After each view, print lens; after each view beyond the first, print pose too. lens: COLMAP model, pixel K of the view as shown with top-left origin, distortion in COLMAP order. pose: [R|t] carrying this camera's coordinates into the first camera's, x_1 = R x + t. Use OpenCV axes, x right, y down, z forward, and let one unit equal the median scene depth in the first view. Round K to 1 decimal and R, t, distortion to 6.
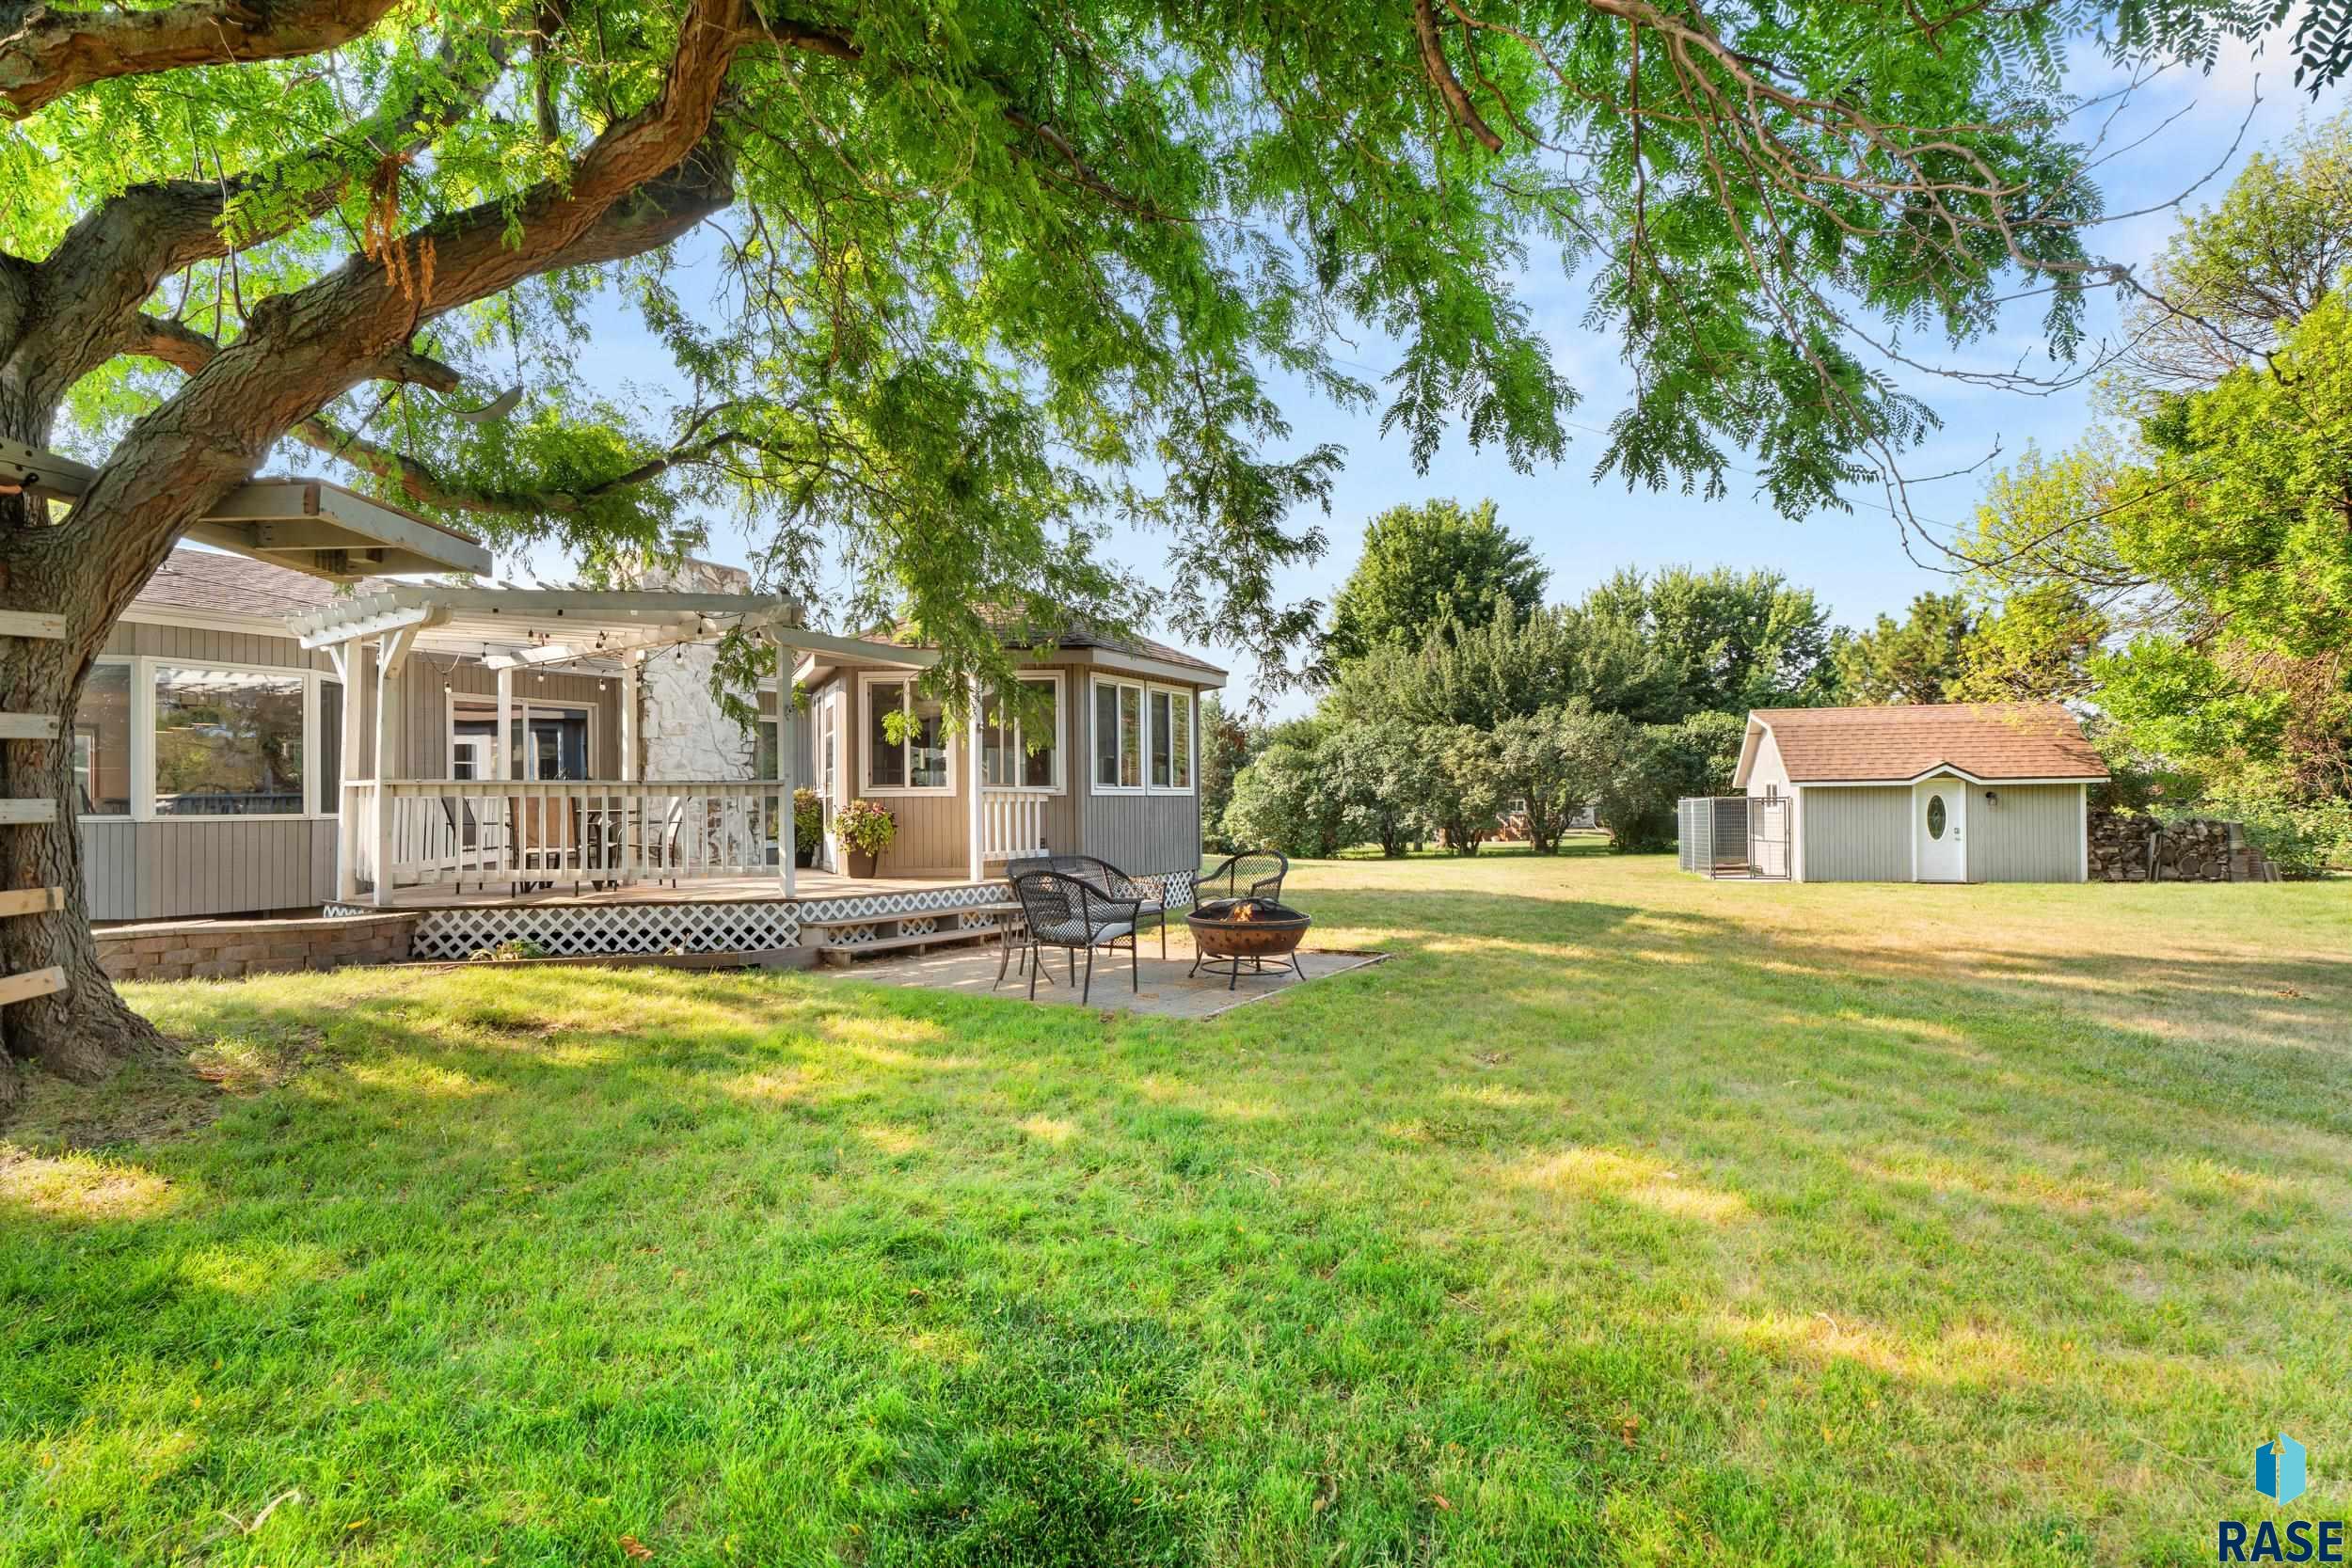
lens RADIAL K [[1063.3, 0, 1175.1], [0, 1063.3, 792.6], [0, 0, 1]] dist [0.000344, 0.000669]
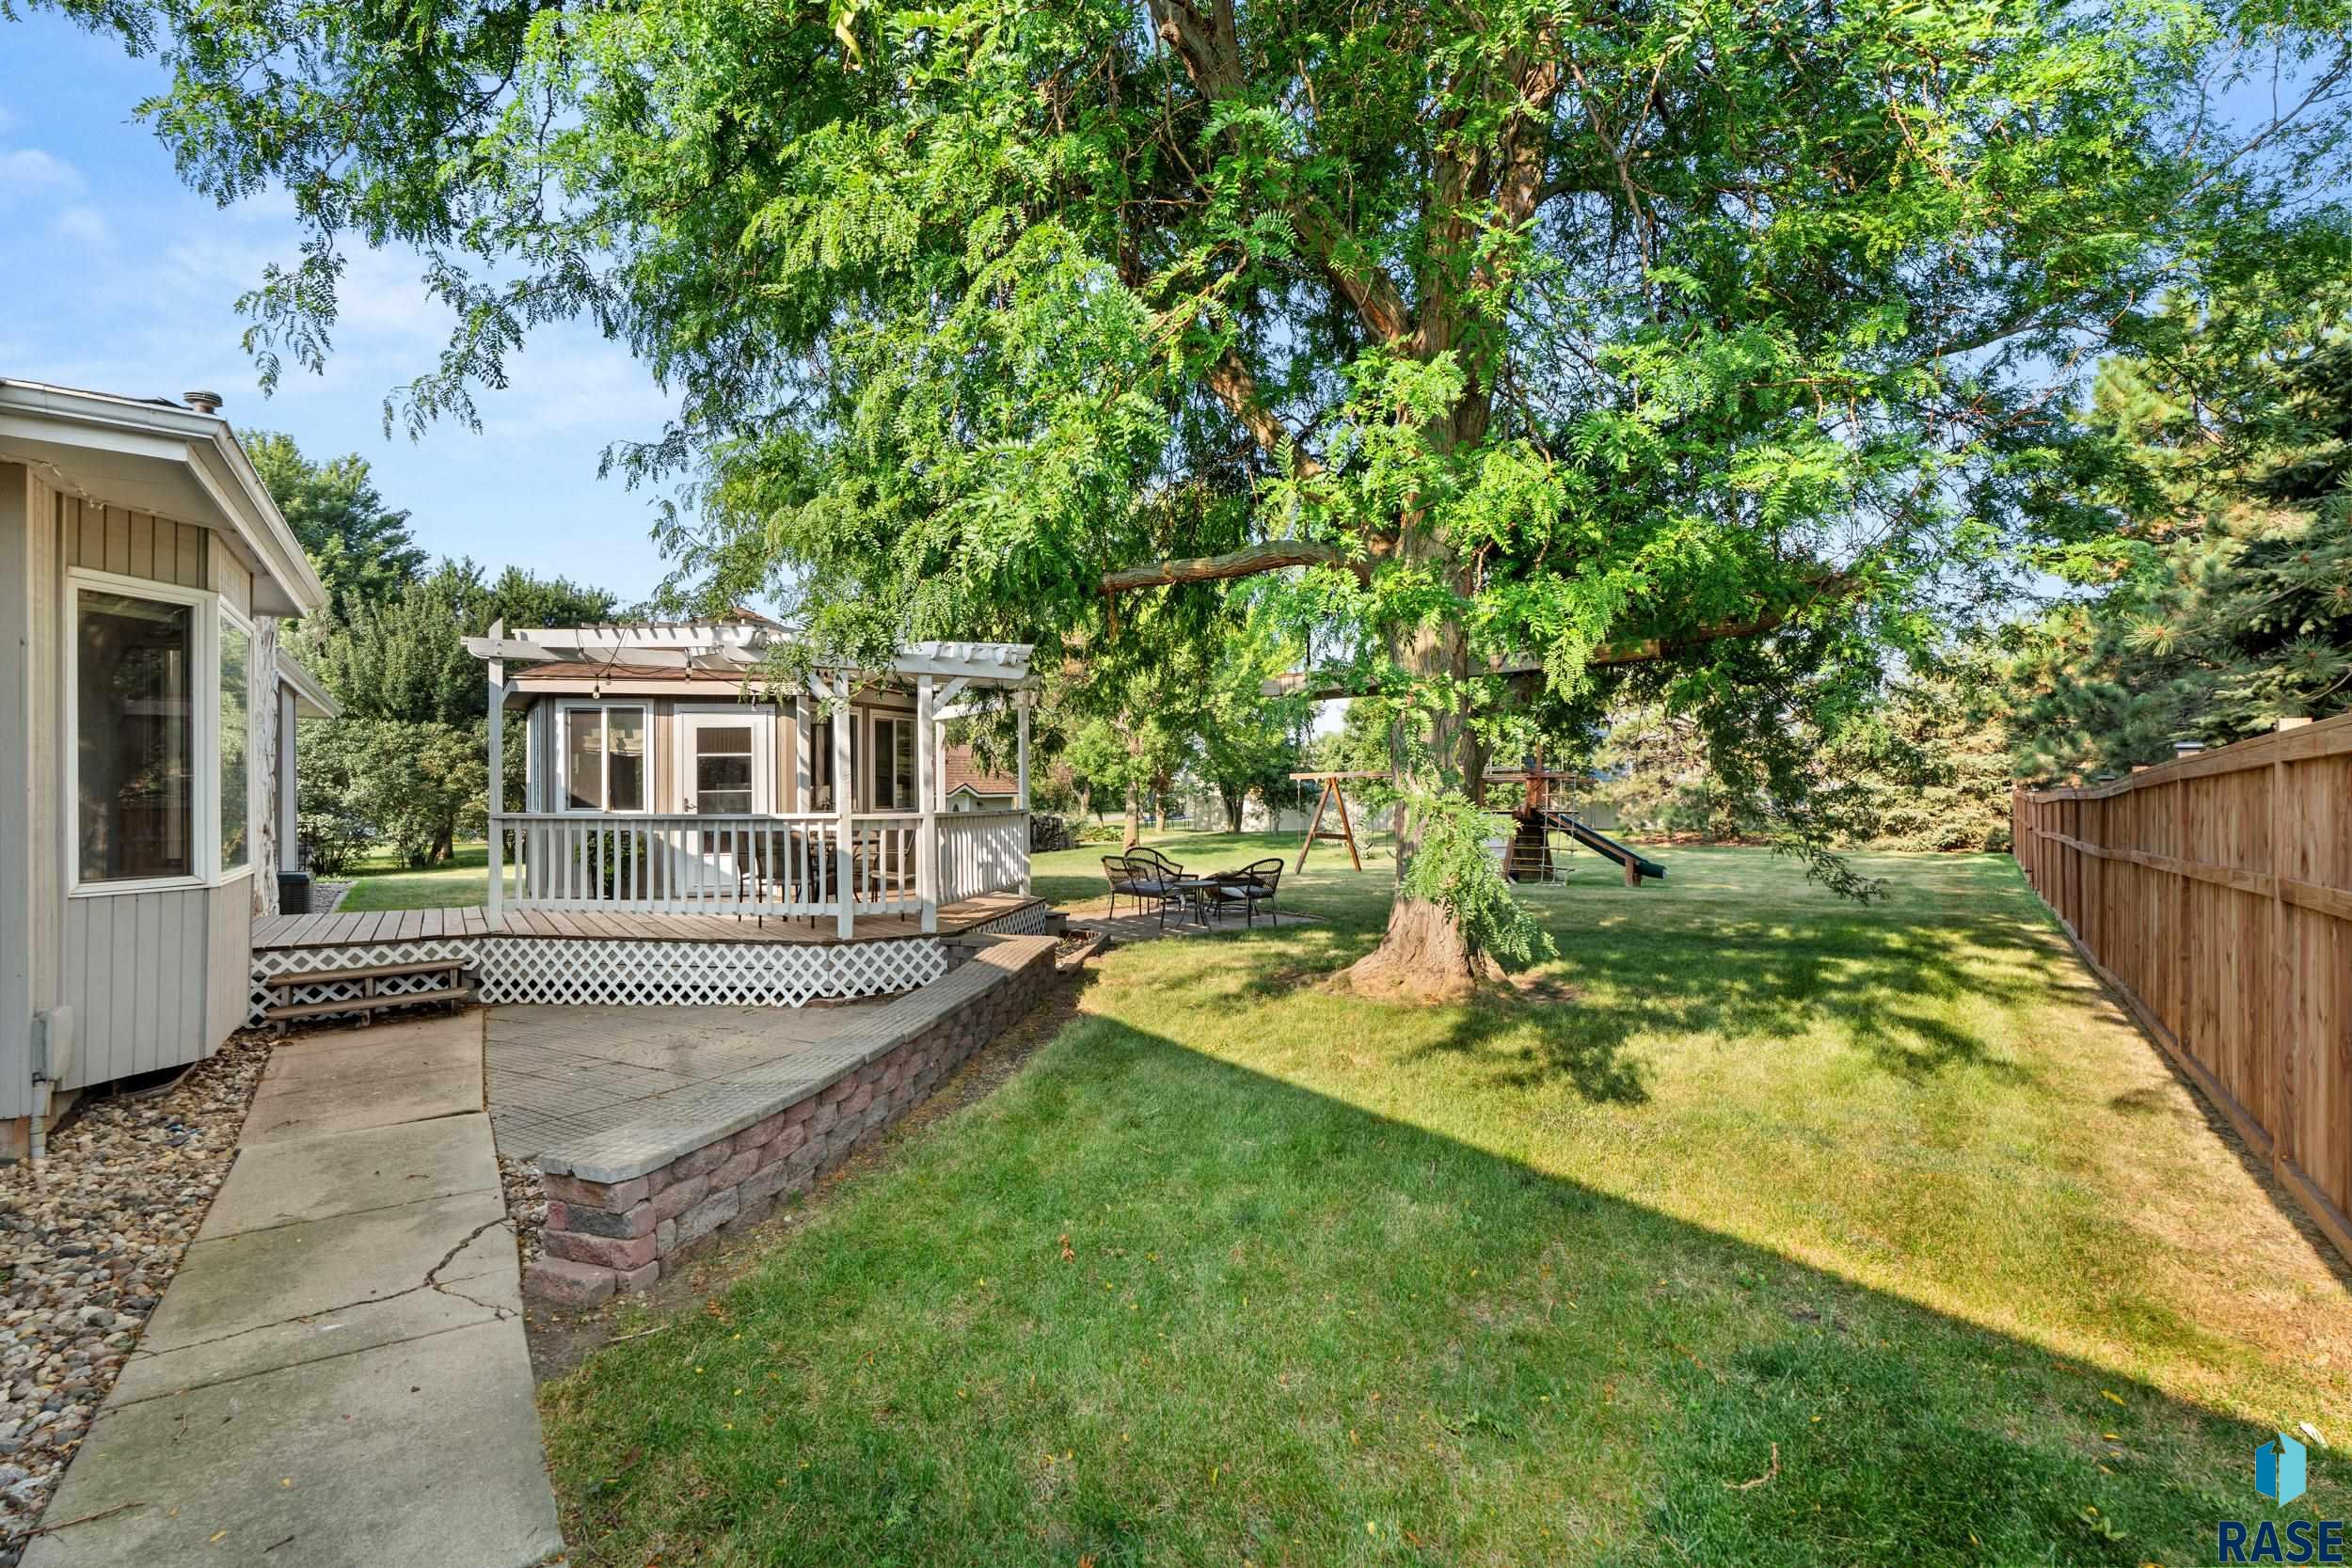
lens RADIAL K [[1063.3, 0, 1175.1], [0, 1063.3, 792.6], [0, 0, 1]] dist [0.000344, 0.000669]
pose [[0.340334, 0.000774, 0.940304, -0.371623], [-0.005802, 0.999982, 0.001277, -0.009898], [-0.940287, -0.005890, 0.340332, 0.110009]]
